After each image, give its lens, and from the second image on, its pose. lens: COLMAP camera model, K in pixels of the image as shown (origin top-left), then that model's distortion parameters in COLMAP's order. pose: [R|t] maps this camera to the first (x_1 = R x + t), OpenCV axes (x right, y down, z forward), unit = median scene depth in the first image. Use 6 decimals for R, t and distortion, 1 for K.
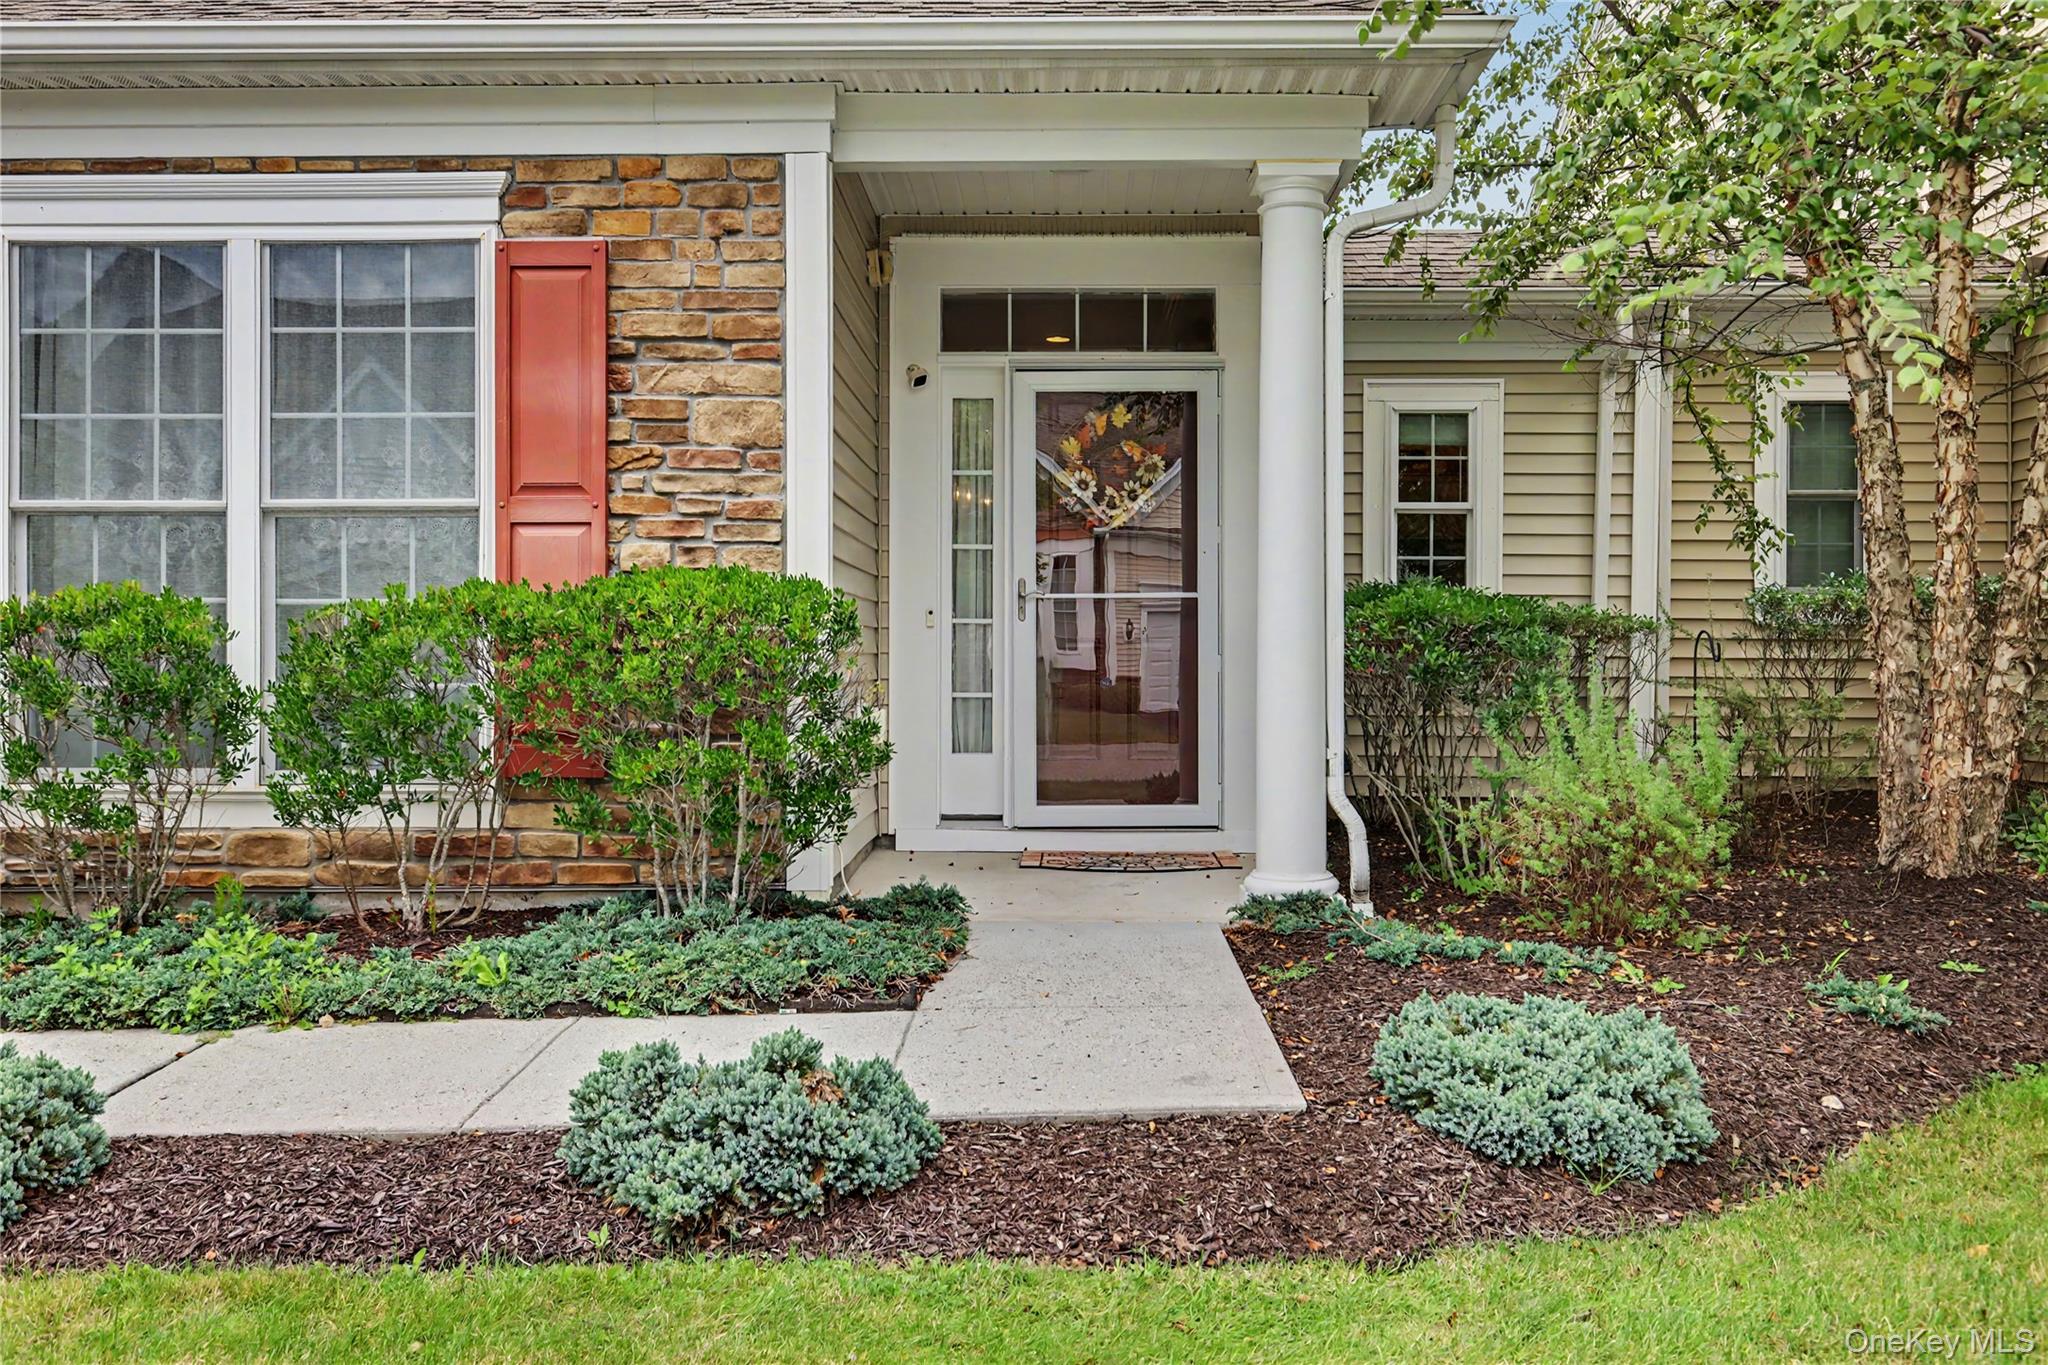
lens RADIAL K [[1711.3, 0, 1020.5], [0, 1711.3, 684.9], [0, 0, 1]] dist [0.012789, 0.005365]
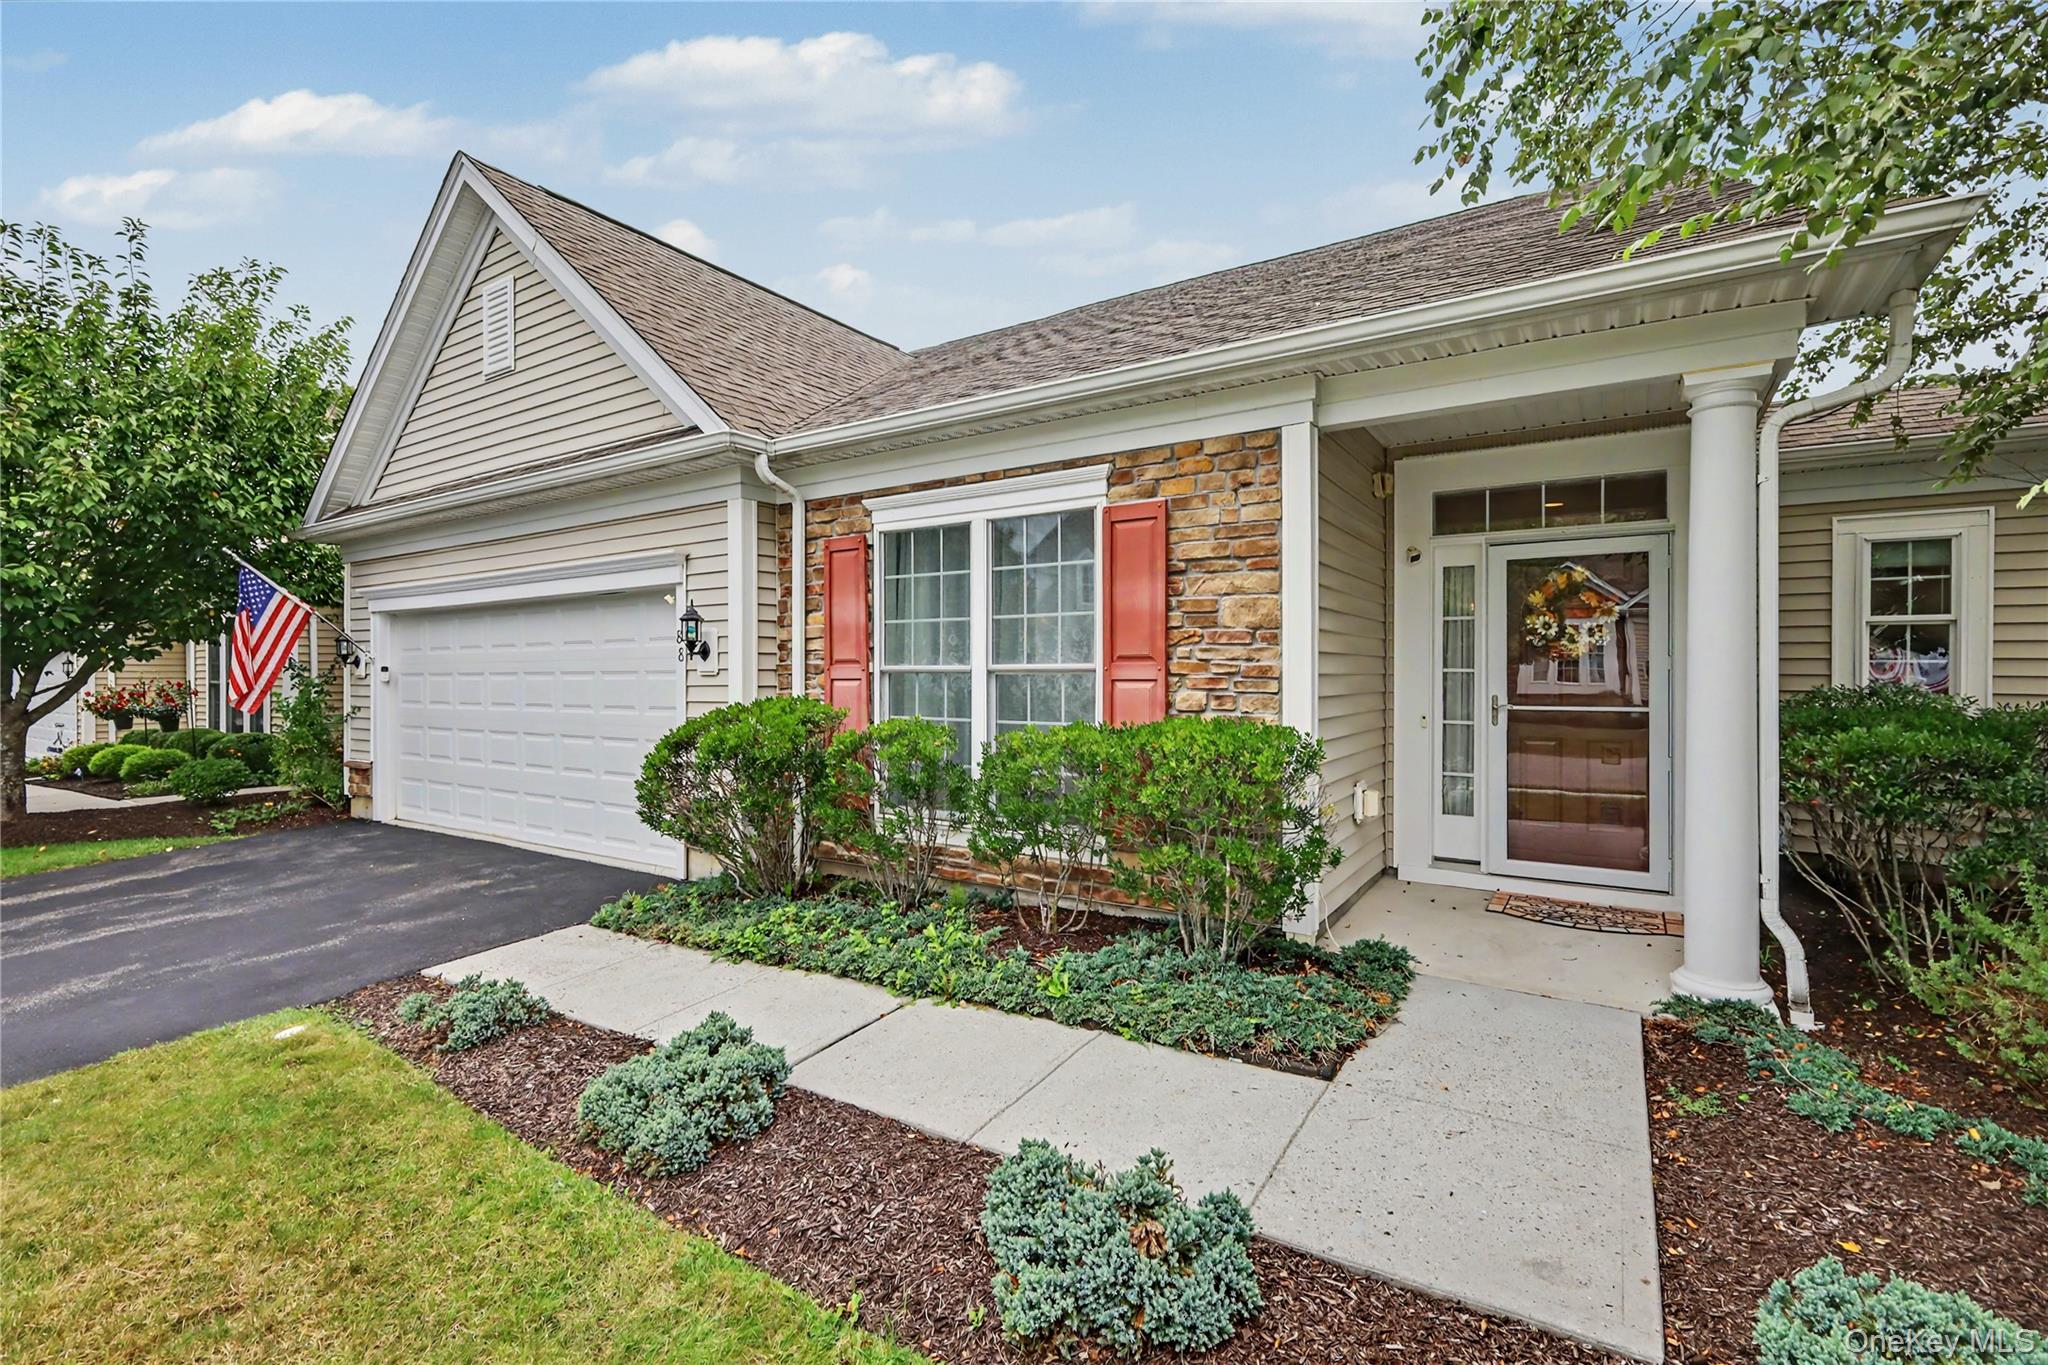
lens RADIAL K [[907.1, 0, 1019.6], [0, 907.1, 686.3], [0, 0, 1]] dist [0.004726, -0.000422]
pose [[0.850130, 0.003822, -0.526559, 0.079590], [-0.005780, 0.999981, -0.002073, -0.085758], [0.526541, 0.004806, 0.850136, 0.225742]]
